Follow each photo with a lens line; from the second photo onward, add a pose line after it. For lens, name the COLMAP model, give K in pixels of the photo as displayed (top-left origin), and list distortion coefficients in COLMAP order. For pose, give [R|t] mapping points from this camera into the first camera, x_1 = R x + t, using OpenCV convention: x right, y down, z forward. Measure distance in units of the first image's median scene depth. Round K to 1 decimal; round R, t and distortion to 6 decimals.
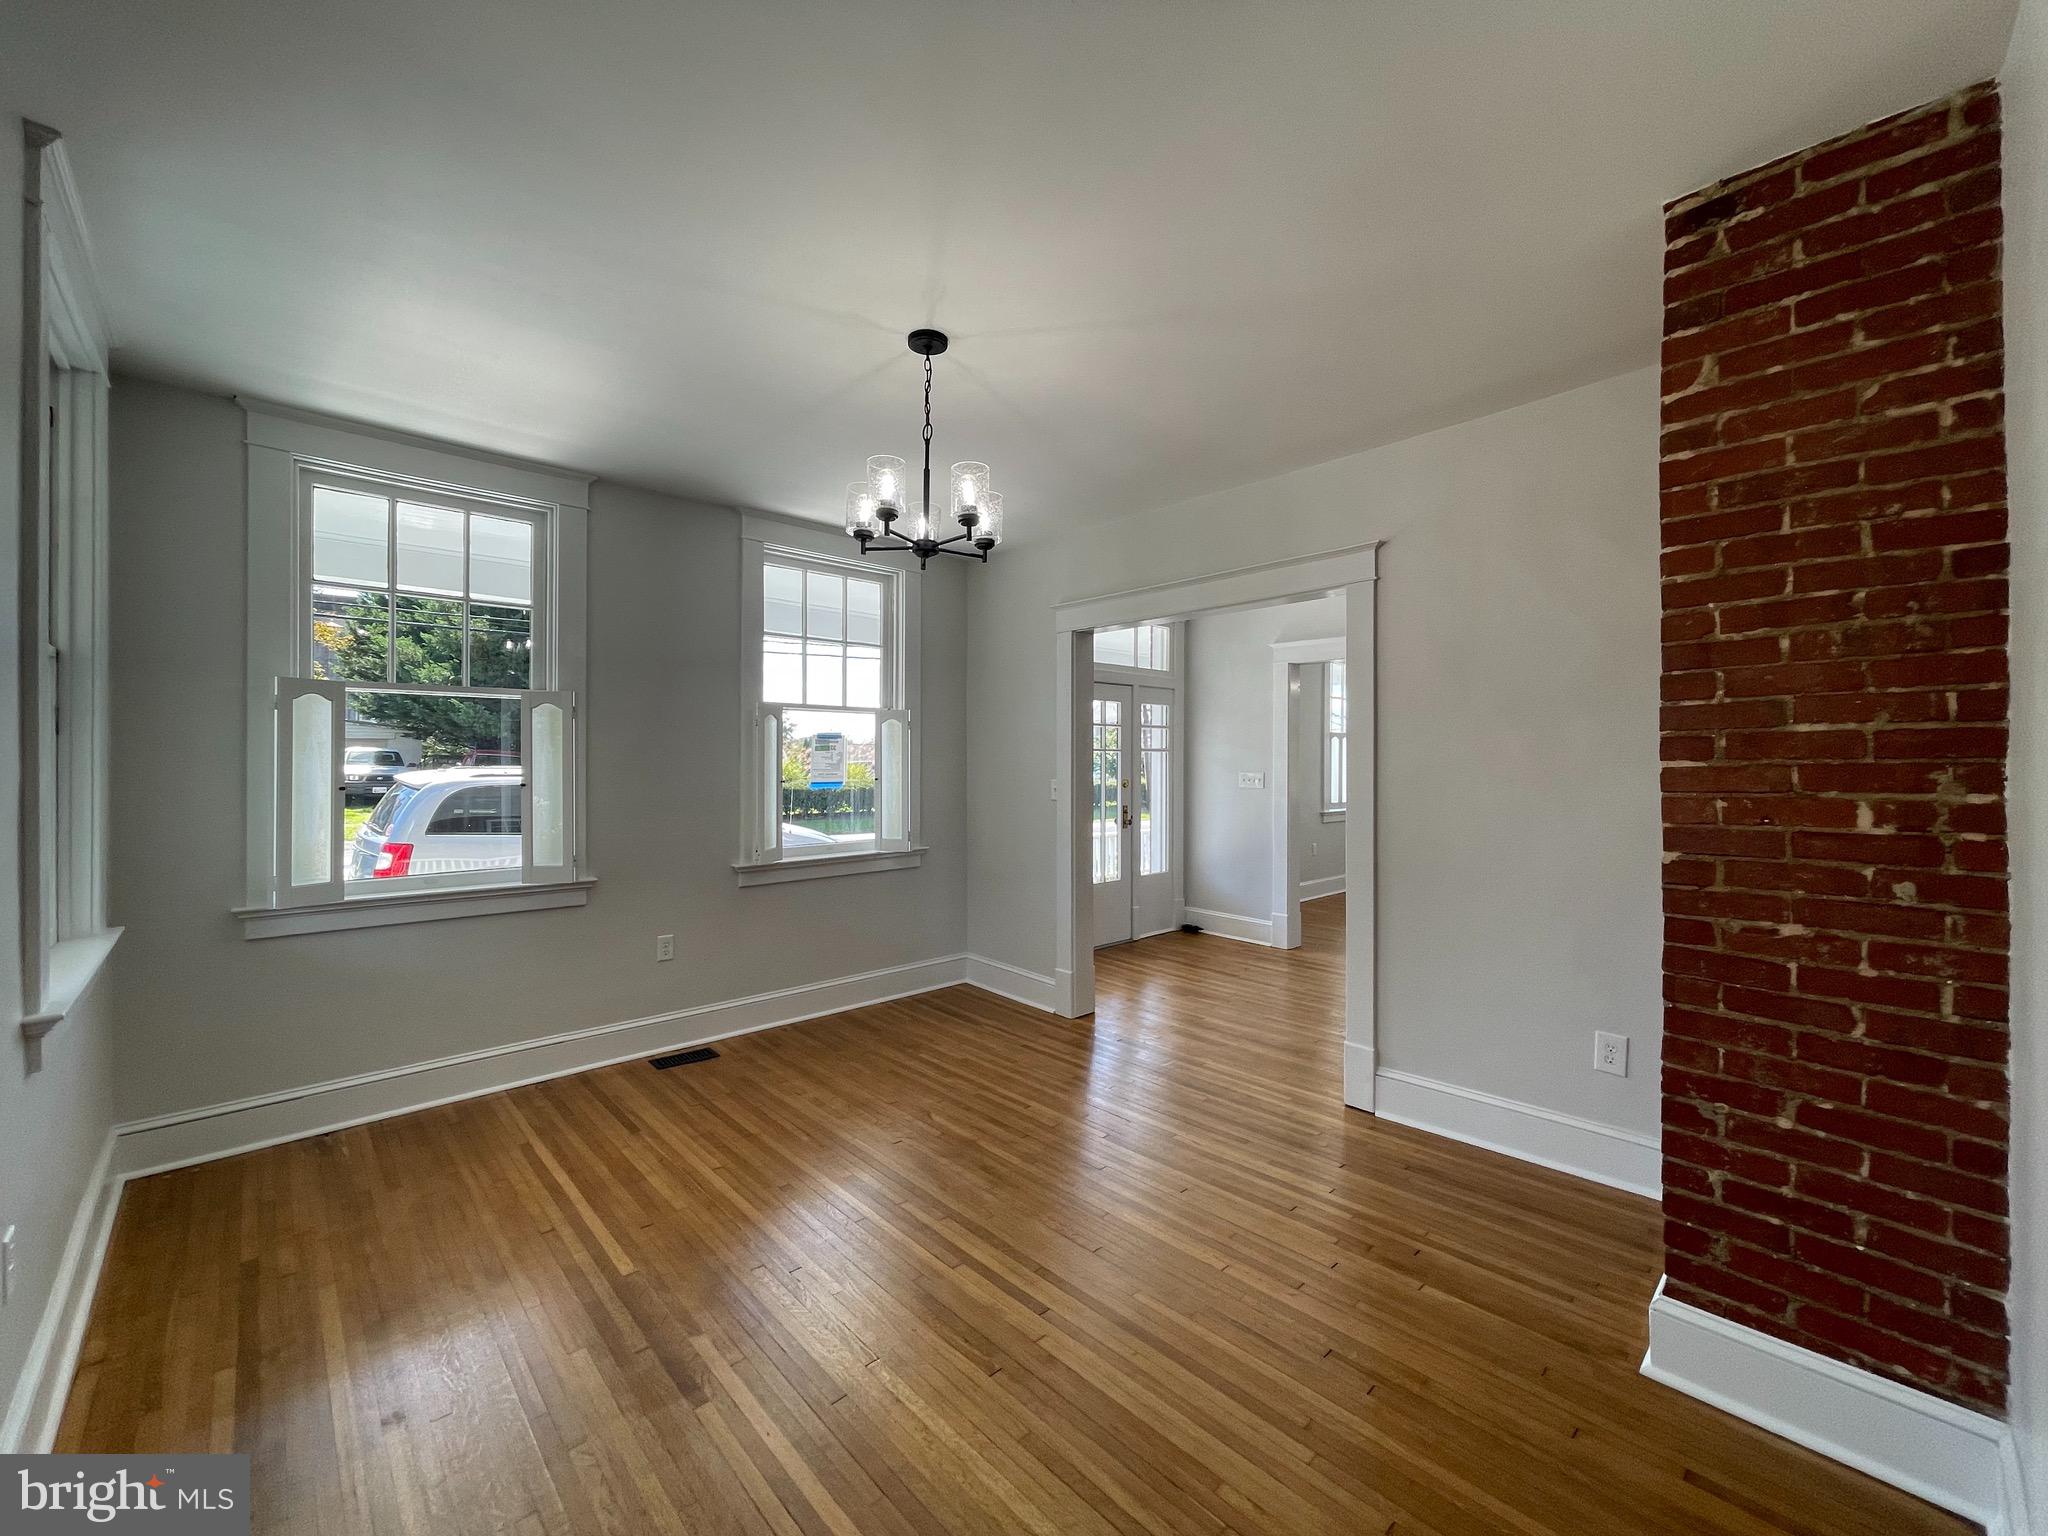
lens RADIAL K [[824.8, 0, 1015.0], [0, 824.8, 760.0], [0, 0, 1]] dist [-0.001353, -0.000093]
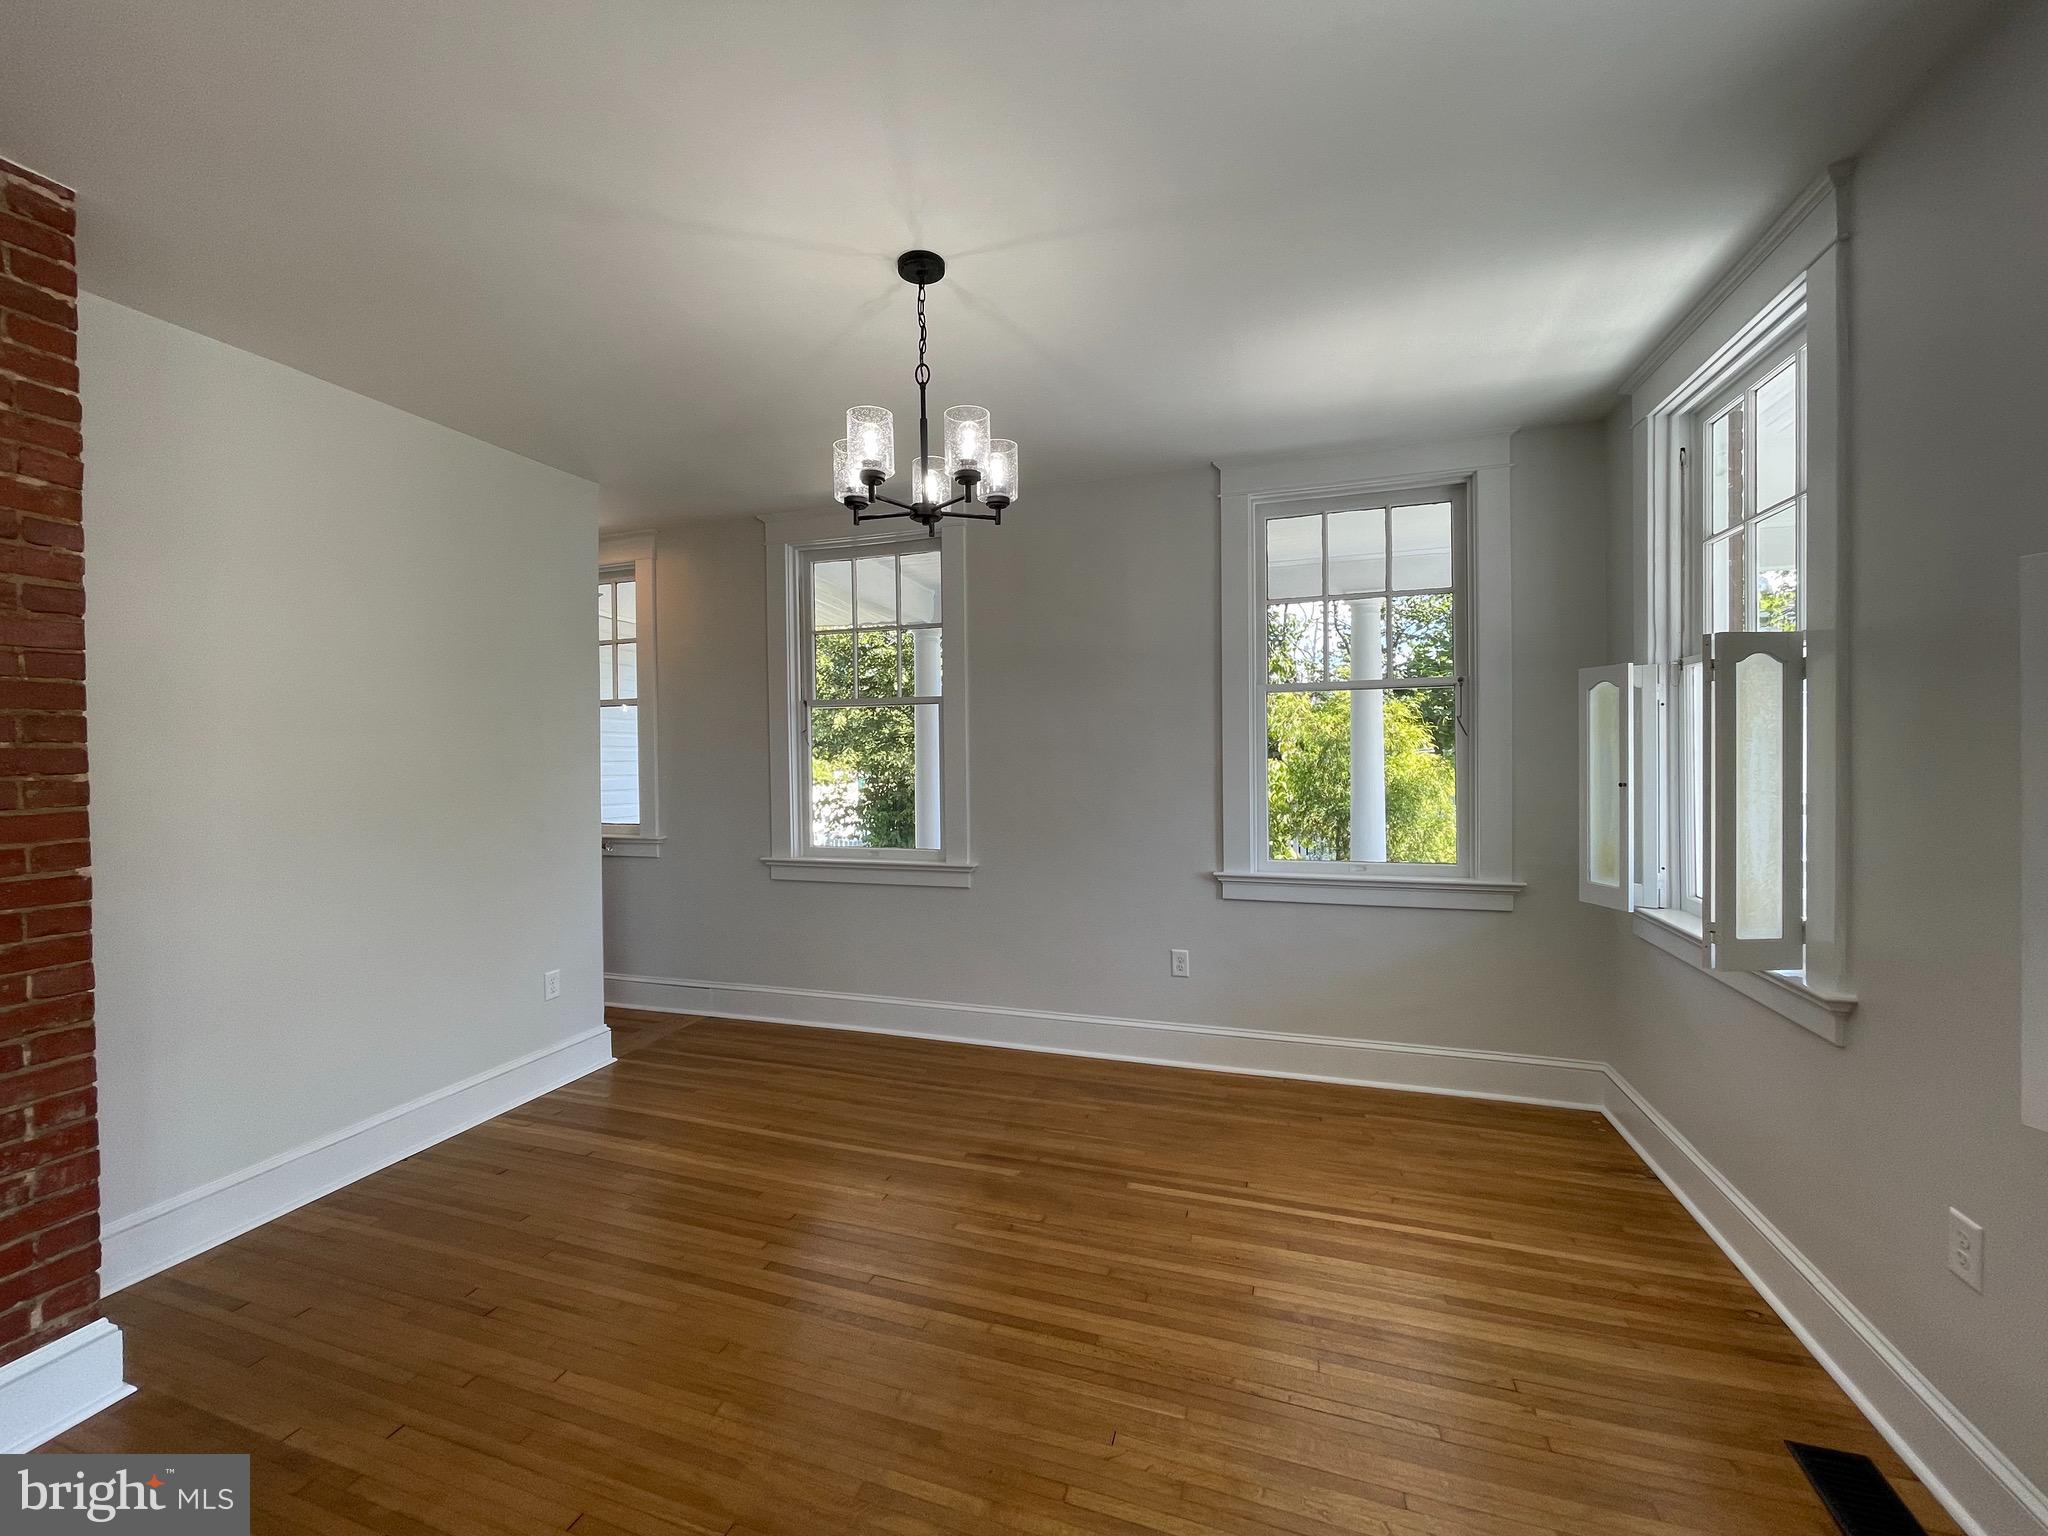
lens RADIAL K [[824.8, 0, 1015.0], [0, 824.8, 760.0], [0, 0, 1]] dist [-0.001353, -0.000093]
pose [[-0.876975, 0.011839, -0.480390, 0.226567], [0.009378, 0.999928, 0.007523, -0.008386], [0.480444, 0.002093, -0.877023, 1.785423]]
